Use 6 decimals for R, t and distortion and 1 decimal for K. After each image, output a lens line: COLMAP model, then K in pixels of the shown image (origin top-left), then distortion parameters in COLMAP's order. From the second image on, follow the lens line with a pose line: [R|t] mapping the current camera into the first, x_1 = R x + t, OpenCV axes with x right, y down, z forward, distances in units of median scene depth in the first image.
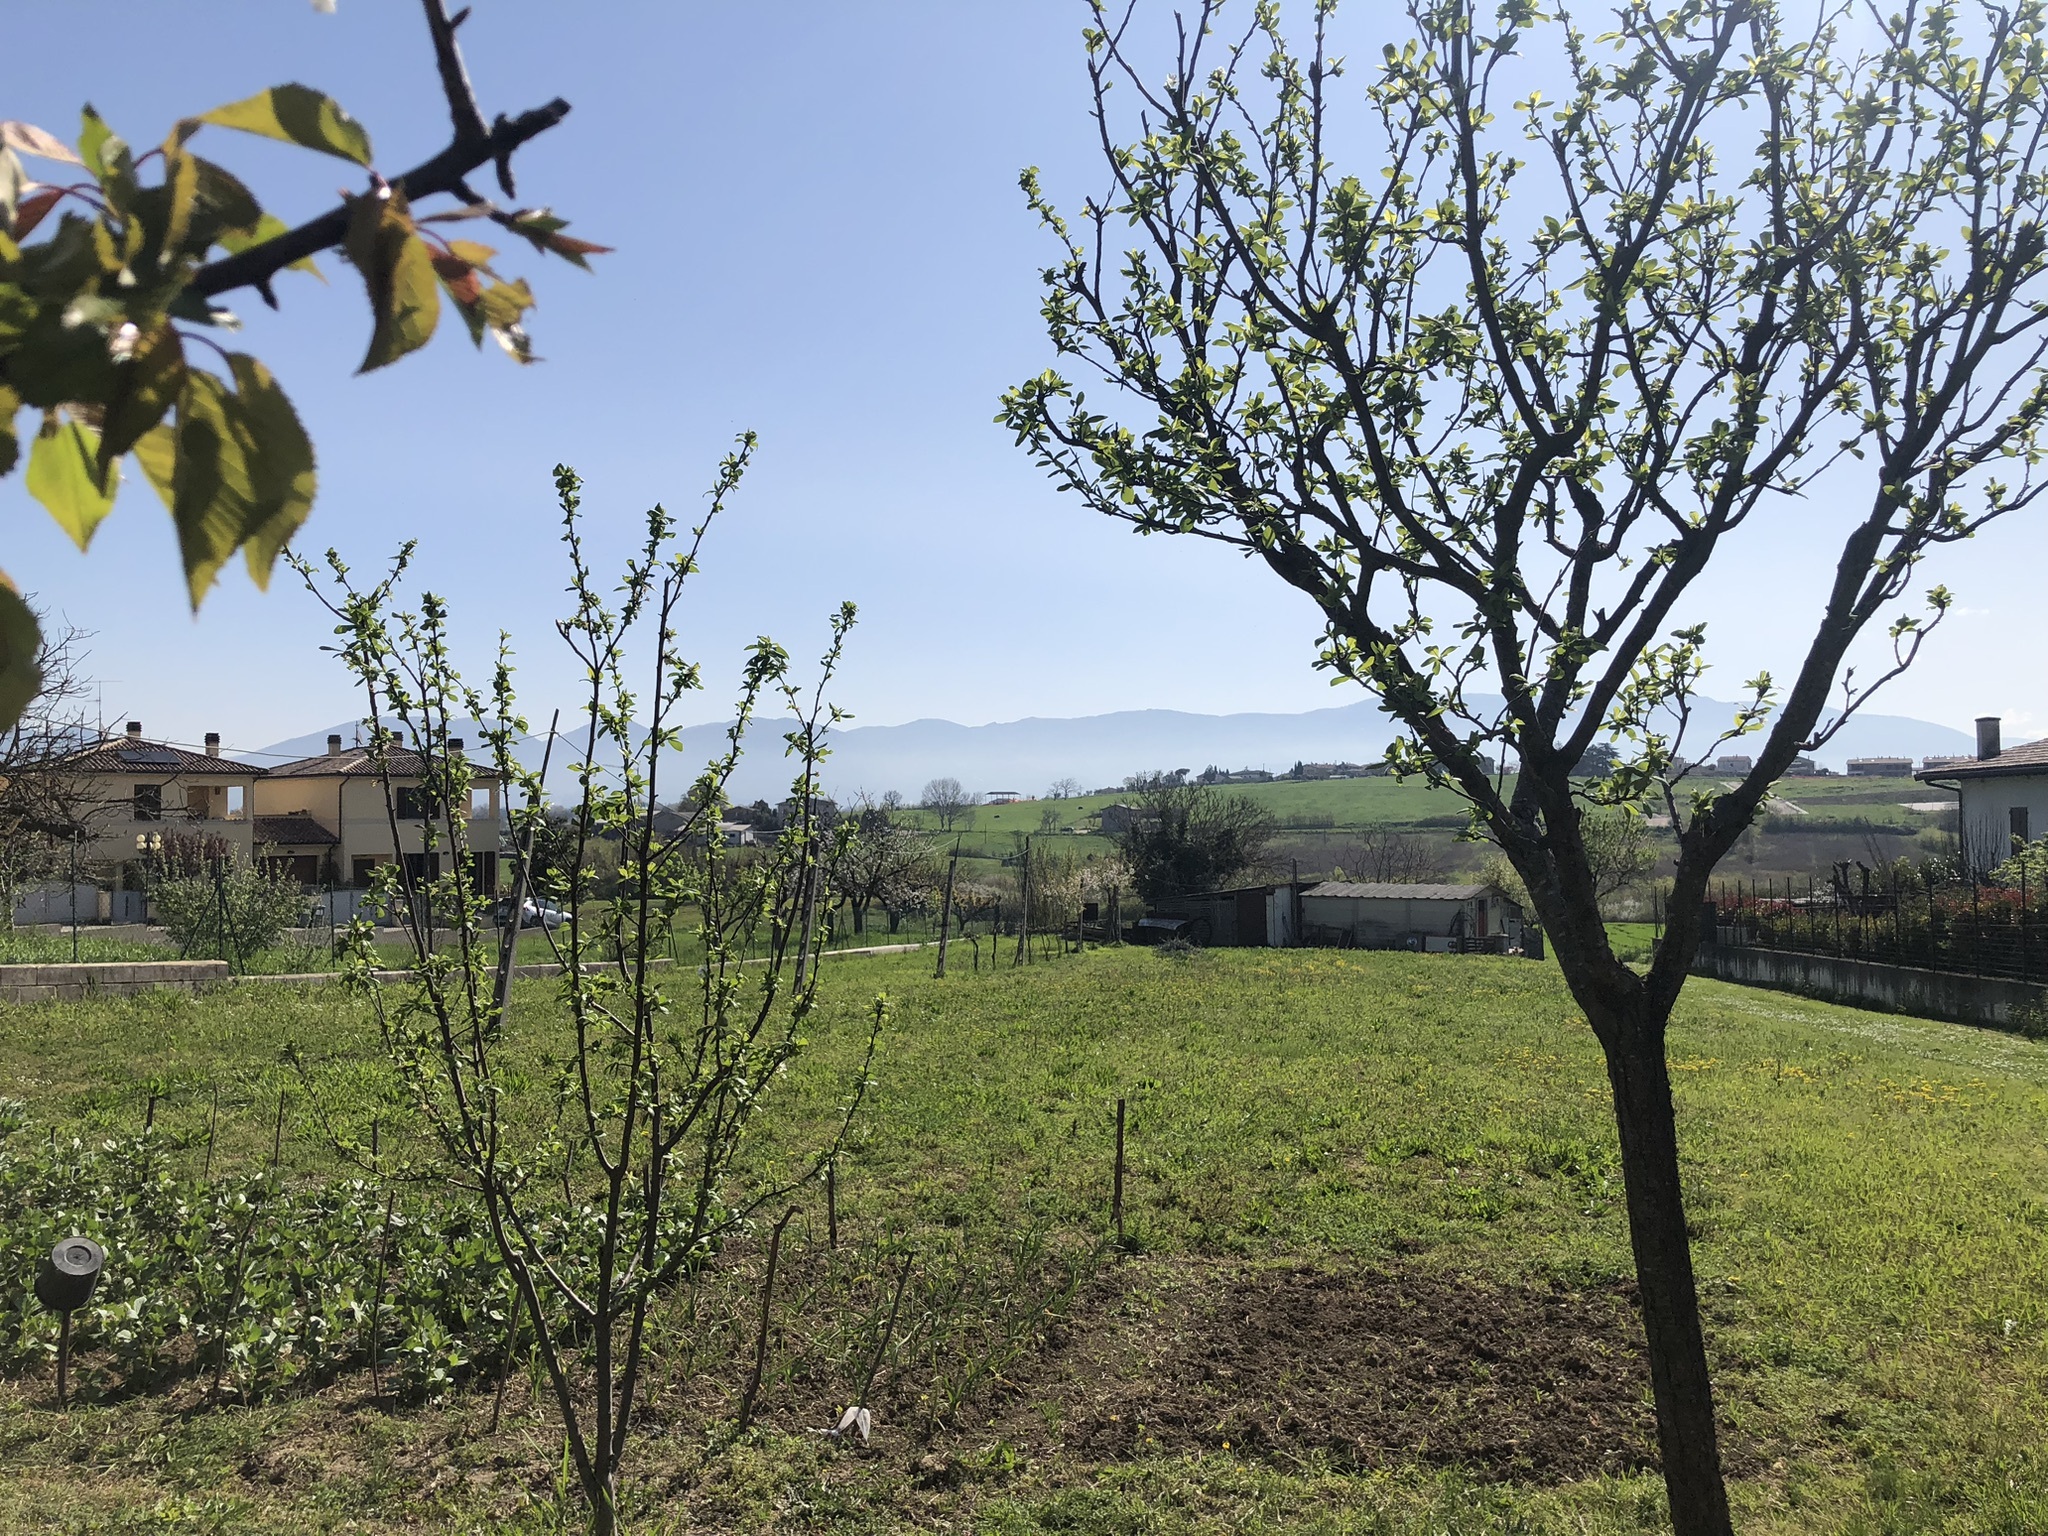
lens RADIAL K [[1678.8, 0, 990.1], [0, 1678.8, 763.4], [0, 0, 1]] dist [0.039300, -0.049897]
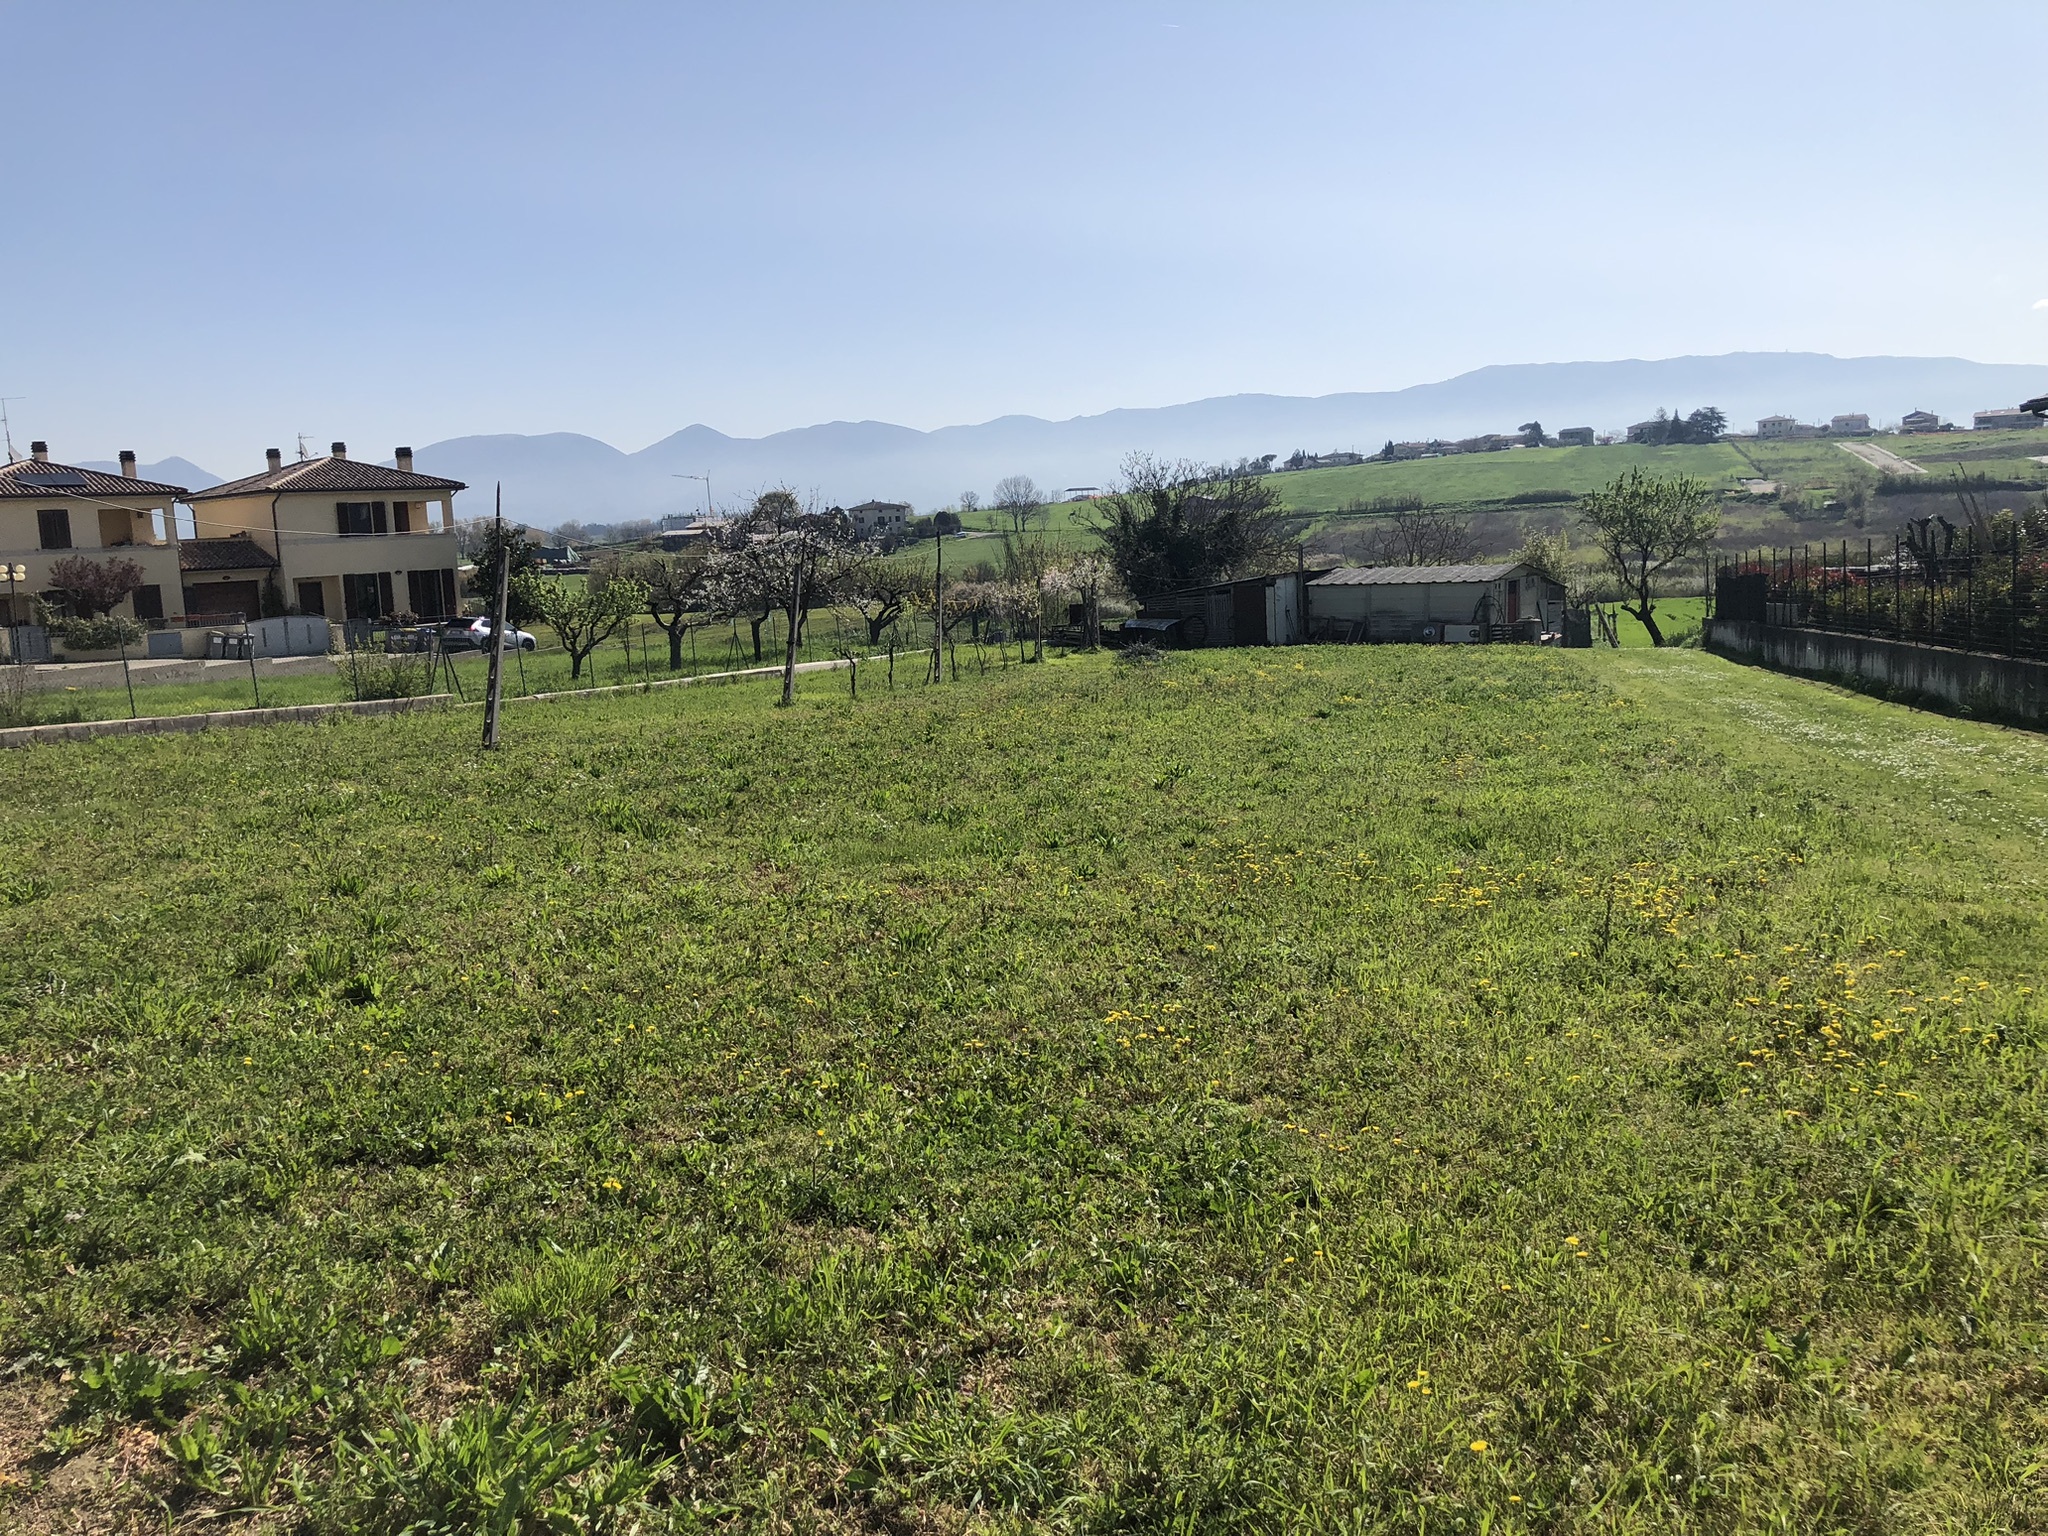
lens RADIAL K [[1678.8, 0, 999.8], [0, 1678.8, 769.8], [0, 0, 1]] dist [0.039300, -0.049897]
pose [[0.998065, -0.032773, -0.052841, 0.055798], [0.041797, 0.982792, 0.179923, 0.006723], [0.046035, -0.181784, 0.982260, 0.088094]]
